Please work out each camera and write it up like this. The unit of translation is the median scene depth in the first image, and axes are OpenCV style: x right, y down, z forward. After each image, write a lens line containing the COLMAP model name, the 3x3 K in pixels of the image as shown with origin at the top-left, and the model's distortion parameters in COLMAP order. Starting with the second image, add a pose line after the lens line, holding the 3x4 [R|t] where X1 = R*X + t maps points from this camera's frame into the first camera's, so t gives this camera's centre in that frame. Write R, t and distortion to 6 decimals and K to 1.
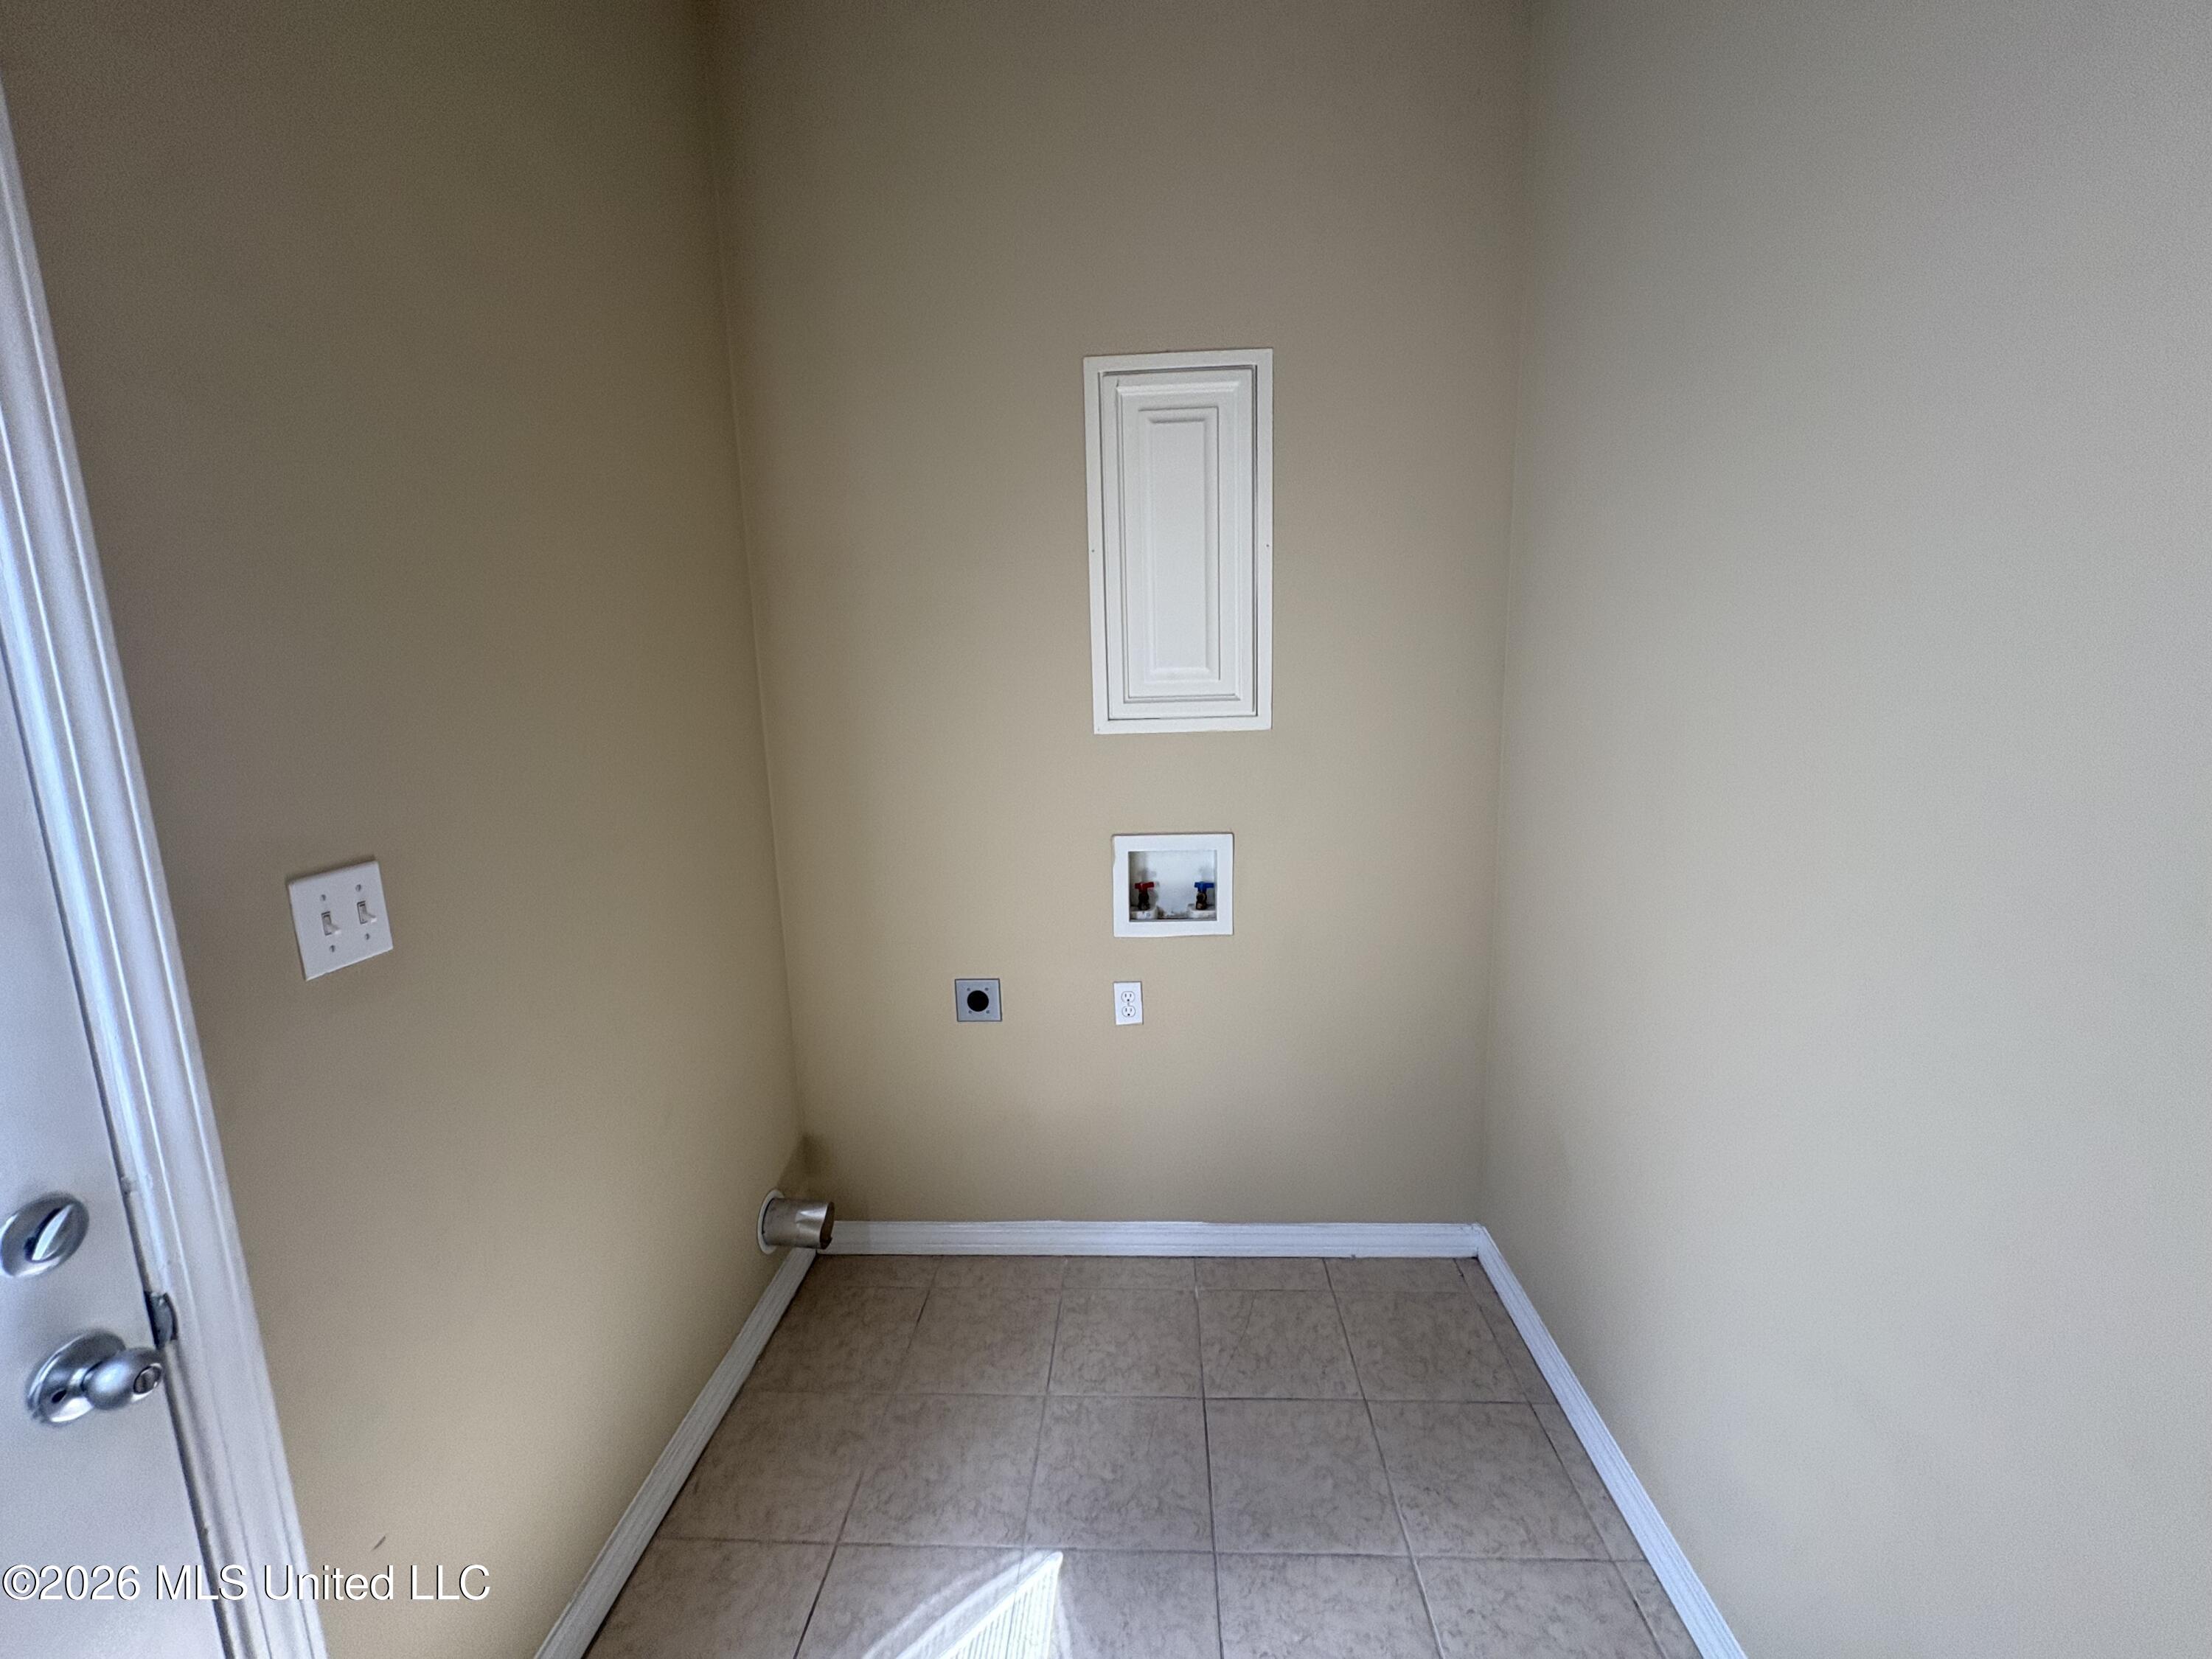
lens RADIAL K [[885.4, 0, 1106.4], [0, 885.4, 825.0], [0, 0, 1]] dist [0.000513, 0.000572]
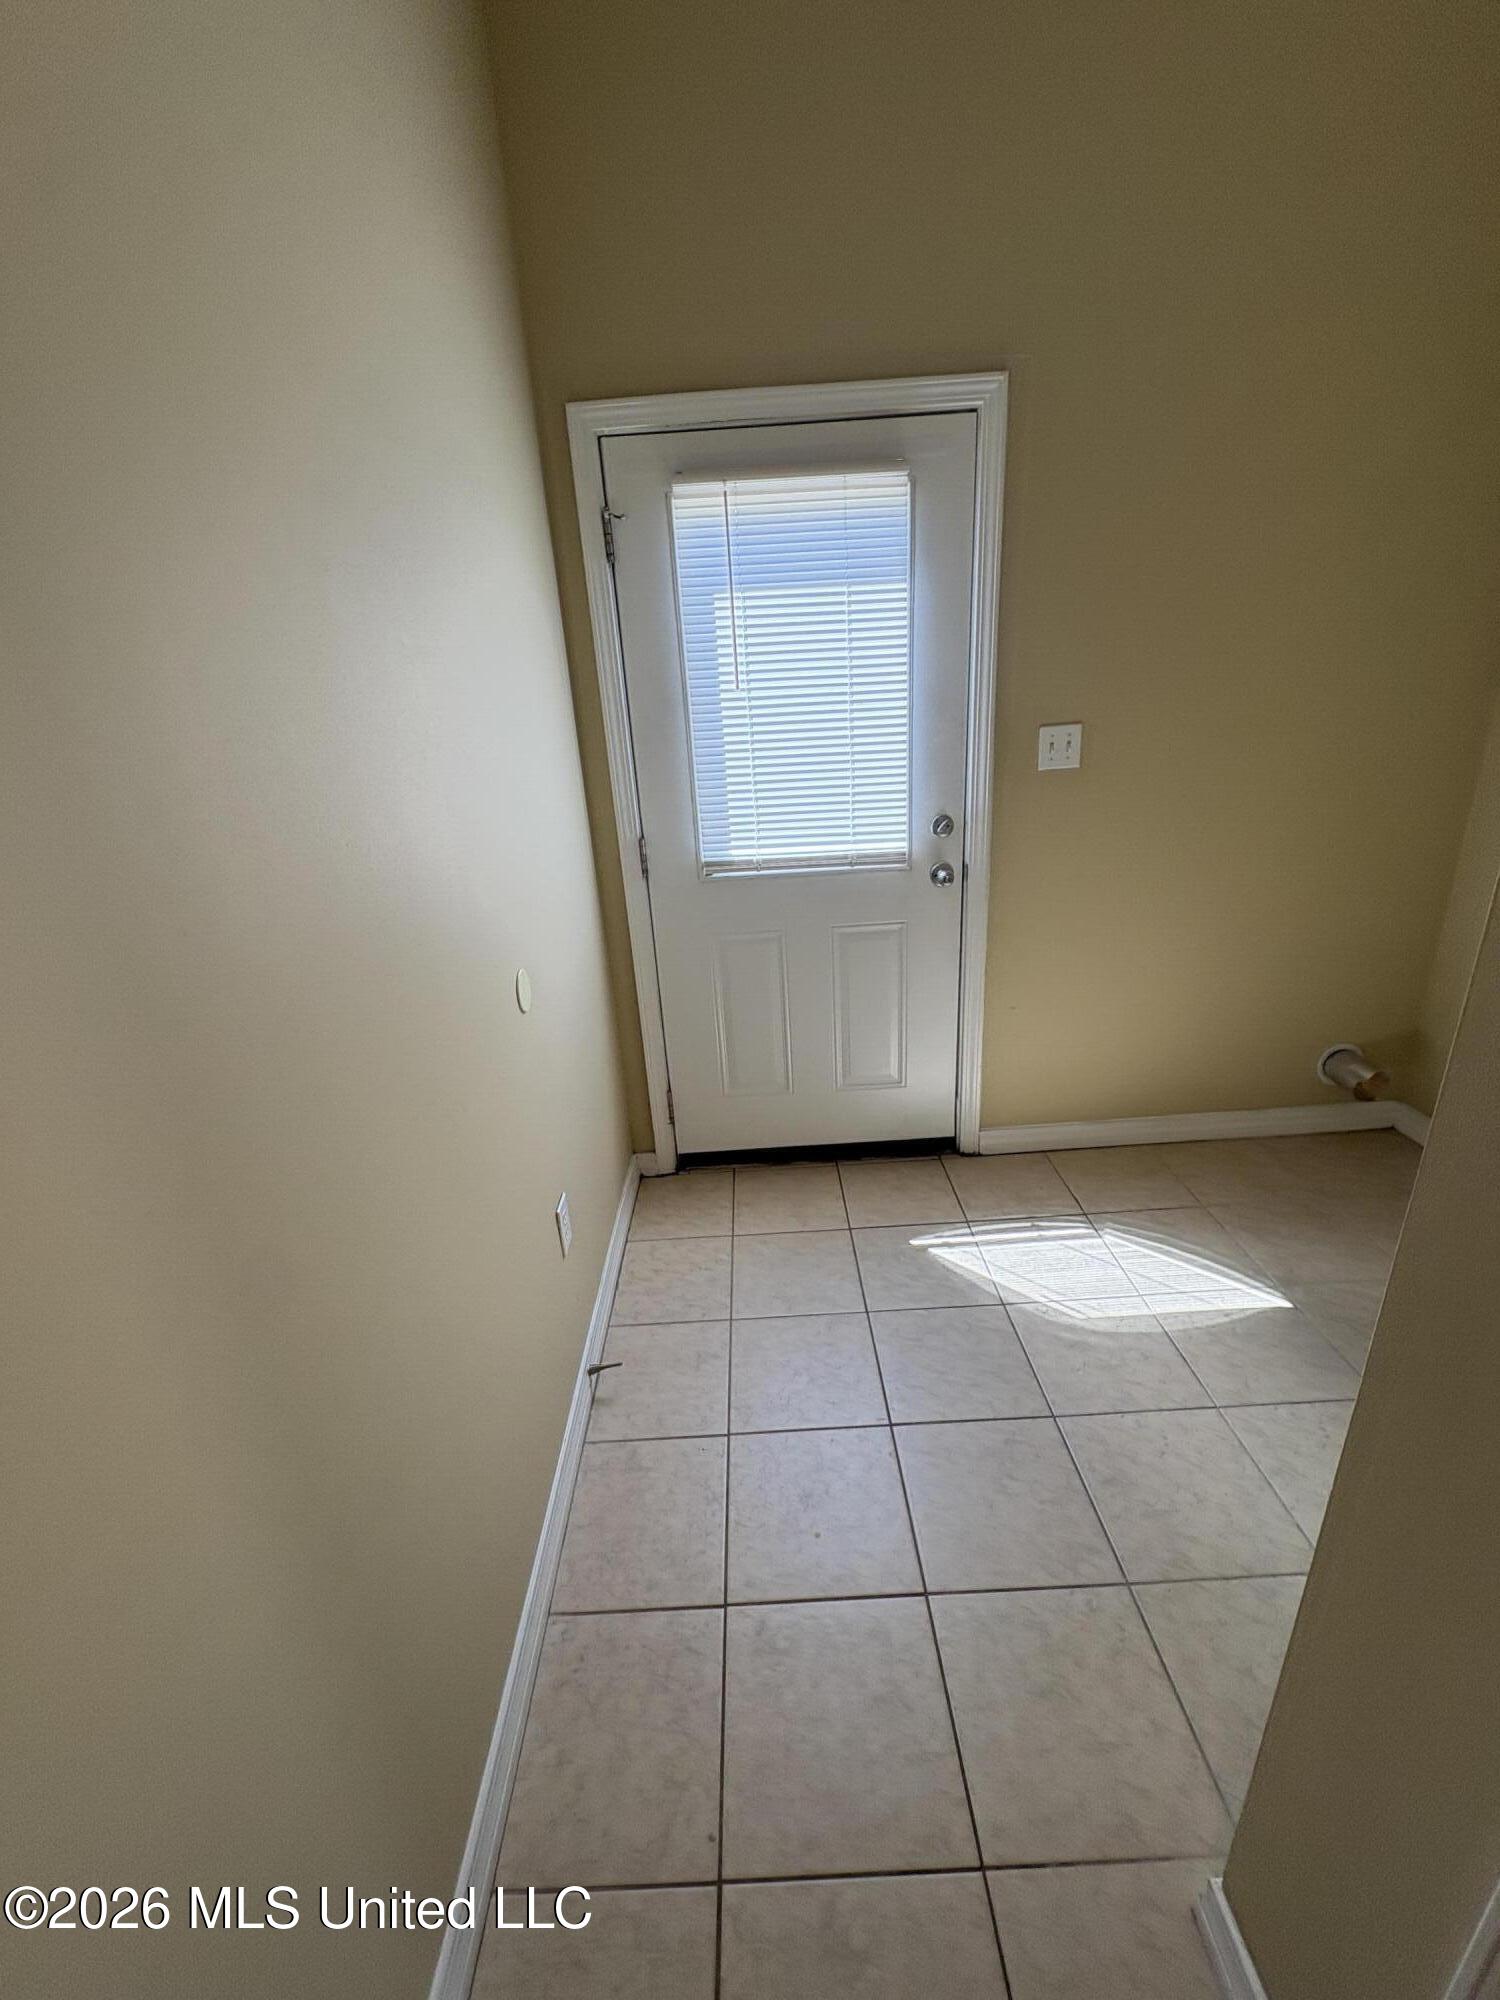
lens RADIAL K [[800.6, 0, 754.2], [0, 800.6, 1001.1], [0, 0, 1]] dist [0.000513, 0.000572]
pose [[0.073395, 0.373475, -0.924732, 1.220054], [-0.102451, 0.925151, 0.365512, 0.034465], [0.992027, 0.067913, 0.106165, 0.024394]]
